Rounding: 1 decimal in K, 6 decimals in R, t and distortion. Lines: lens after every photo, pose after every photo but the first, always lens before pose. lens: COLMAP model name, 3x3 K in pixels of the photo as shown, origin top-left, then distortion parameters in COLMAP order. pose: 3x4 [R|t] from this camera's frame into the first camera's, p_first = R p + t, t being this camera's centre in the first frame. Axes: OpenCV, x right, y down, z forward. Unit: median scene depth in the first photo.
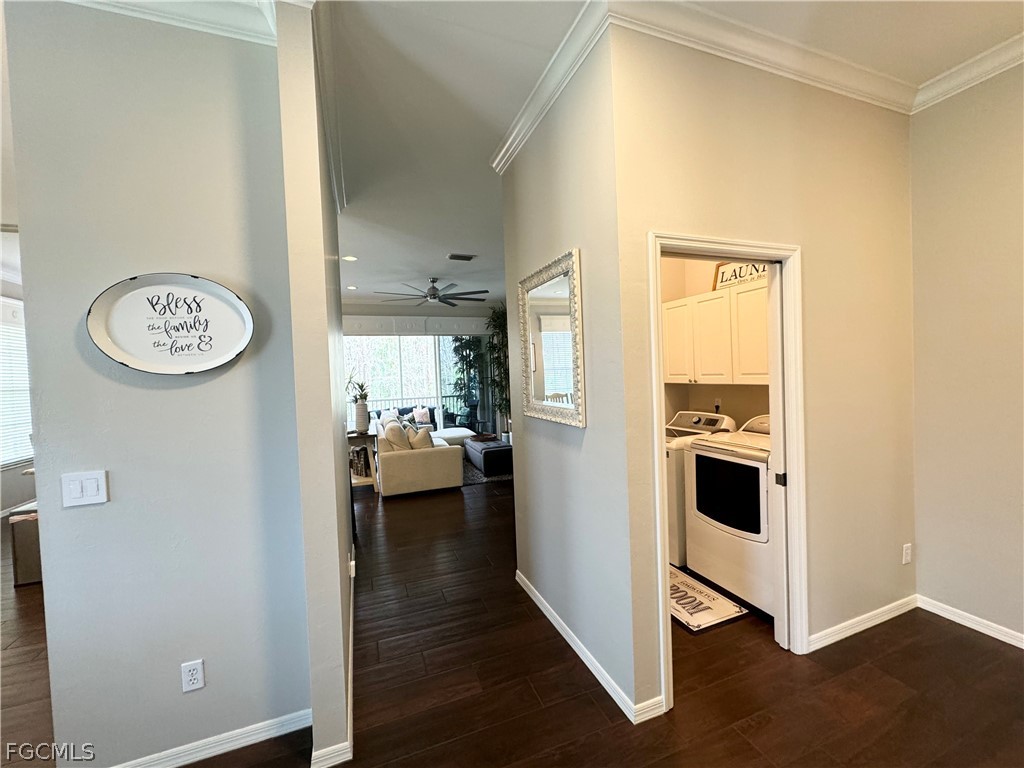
lens RADIAL K [[407.9, 0, 508.4], [0, 407.9, 379.3], [0, 0, 1]] dist [-0.002815, 0.000180]
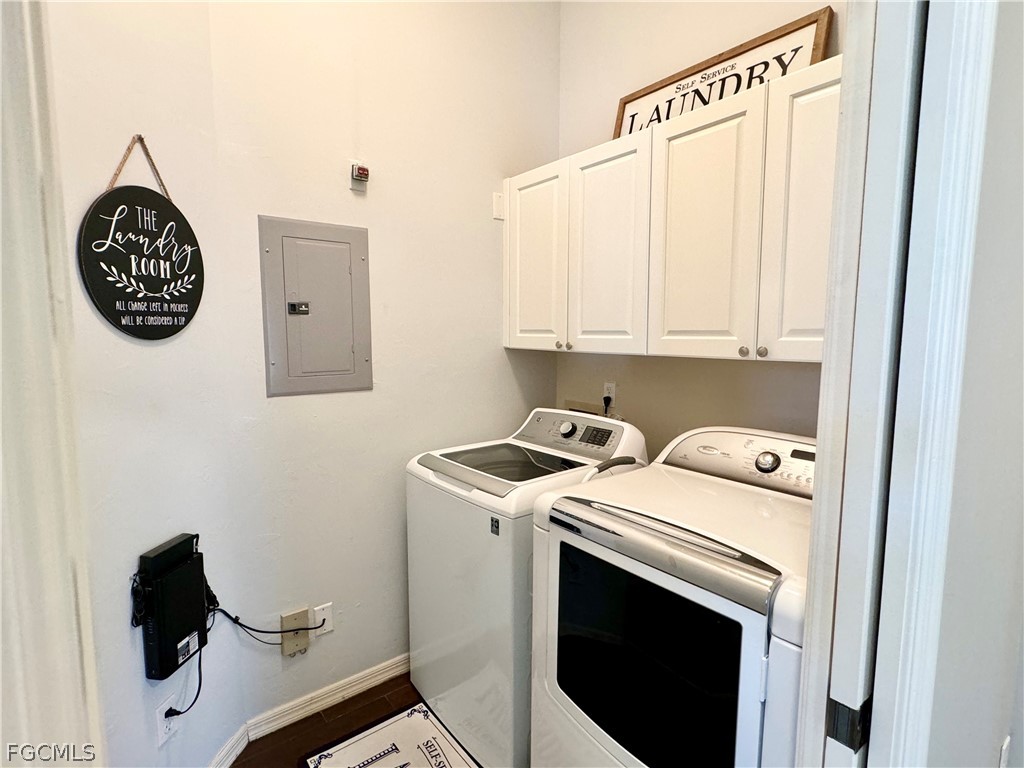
lens RADIAL K [[513.0, 0, 514.8], [0, 513.0, 384.4], [0, 0, 1]] dist [-0.007712, -0.000512]
pose [[0.947986, 0.009100, 0.318182, 0.229101], [-0.034810, 0.996560, 0.075210, 0.006630], [-0.316403, -0.082373, 0.945042, 0.495071]]
